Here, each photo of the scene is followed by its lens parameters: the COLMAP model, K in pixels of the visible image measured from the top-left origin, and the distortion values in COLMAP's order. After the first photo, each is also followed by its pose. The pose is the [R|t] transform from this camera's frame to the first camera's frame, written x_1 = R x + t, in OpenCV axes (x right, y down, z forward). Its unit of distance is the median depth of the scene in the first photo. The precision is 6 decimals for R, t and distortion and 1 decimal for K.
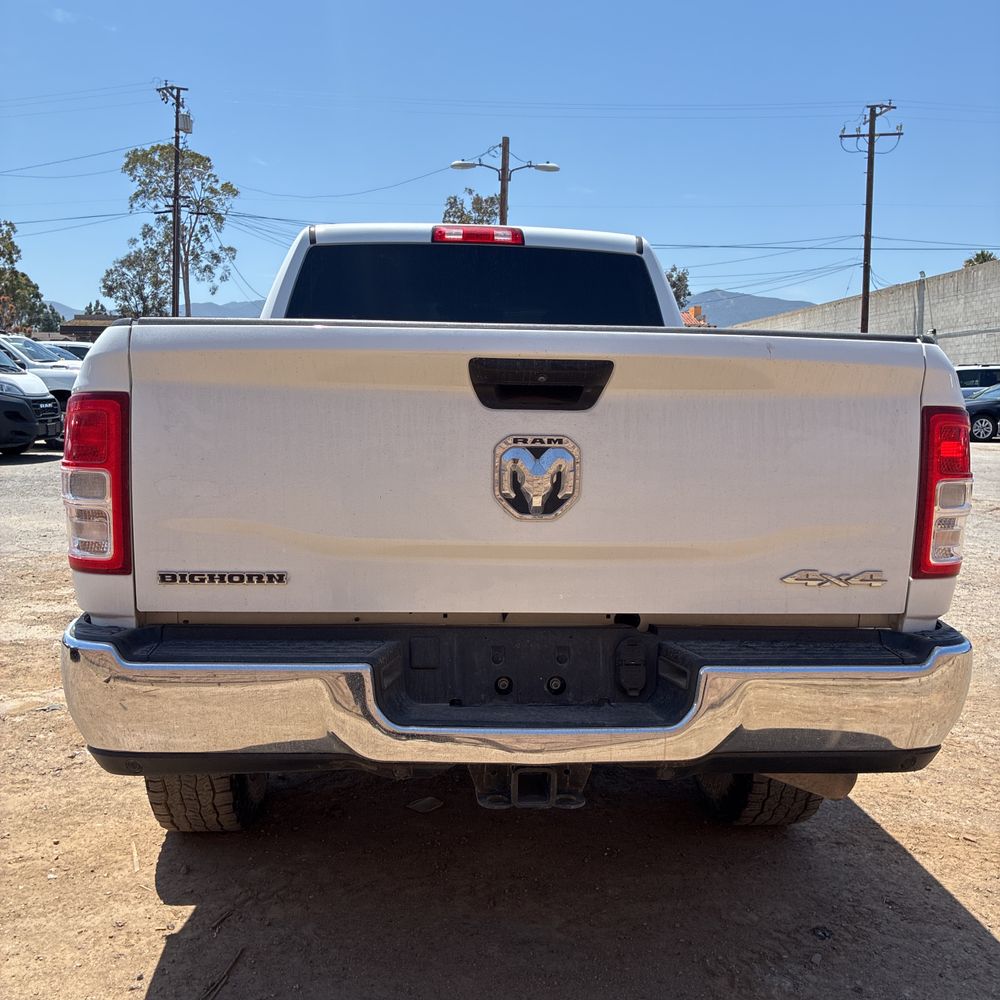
lens RADIAL K [[989.4, 0, 500.1], [0, 989.4, 476.9], [0, 0, 1]] dist [0.002626, -0.015479]
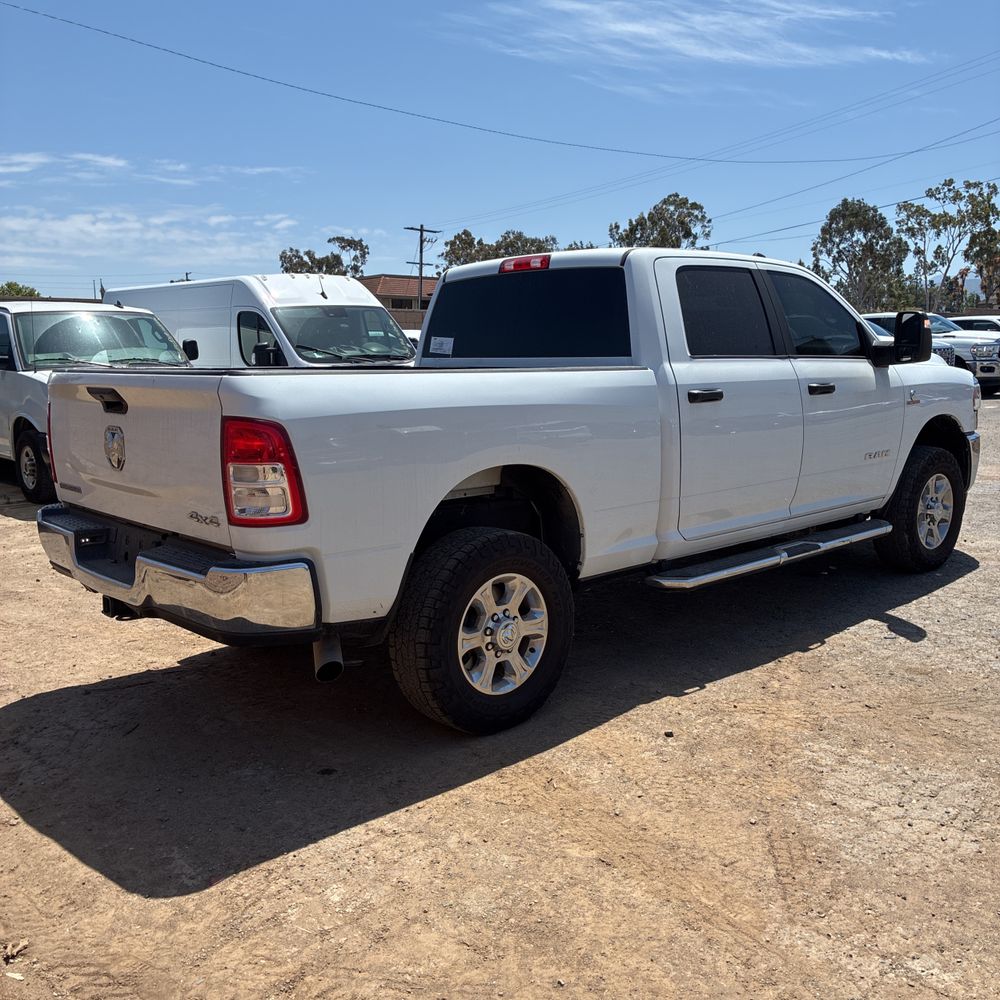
lens RADIAL K [[985.9, 0, 544.2], [0, 985.9, 500.2], [0, 0, 1]] dist [-0.014903, -0.054812]
pose [[0.657557, 0.090815, -0.747912, 1.458406], [-0.047031, 0.995720, 0.079555, -0.064593], [0.751936, -0.017137, 0.659014, 0.266049]]
